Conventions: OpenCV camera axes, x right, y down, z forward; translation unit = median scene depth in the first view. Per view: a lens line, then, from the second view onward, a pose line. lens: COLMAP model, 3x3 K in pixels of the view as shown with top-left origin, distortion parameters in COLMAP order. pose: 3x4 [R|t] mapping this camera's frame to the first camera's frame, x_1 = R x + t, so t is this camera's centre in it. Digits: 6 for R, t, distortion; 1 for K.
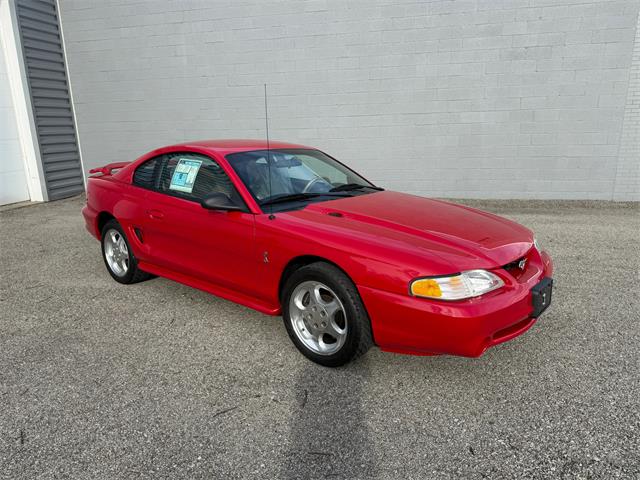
lens RADIAL K [[455.6, 0, 319.1], [0, 455.6, 234.8], [0, 0, 1]] dist [0.027524, -0.030497]
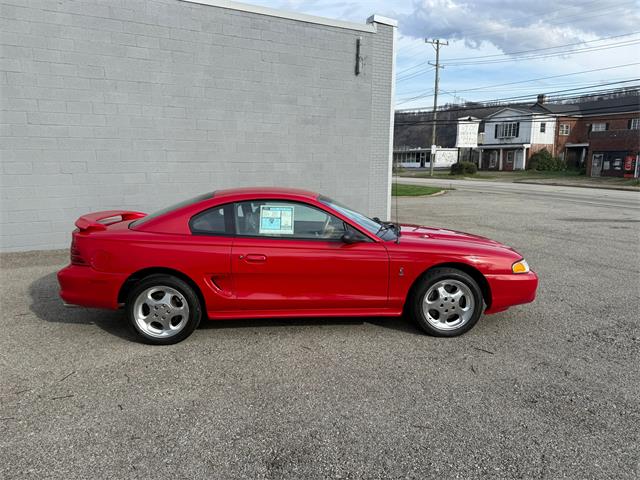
lens RADIAL K [[455.6, 0, 316.3], [0, 455.6, 241.8], [0, 0, 1]] dist [0.027524, -0.030497]
pose [[0.725419, -0.093991, 0.681860, -0.484731], [0.146821, 0.988963, -0.019878, -0.020564], [-0.672466, 0.114531, 0.731213, 0.066475]]
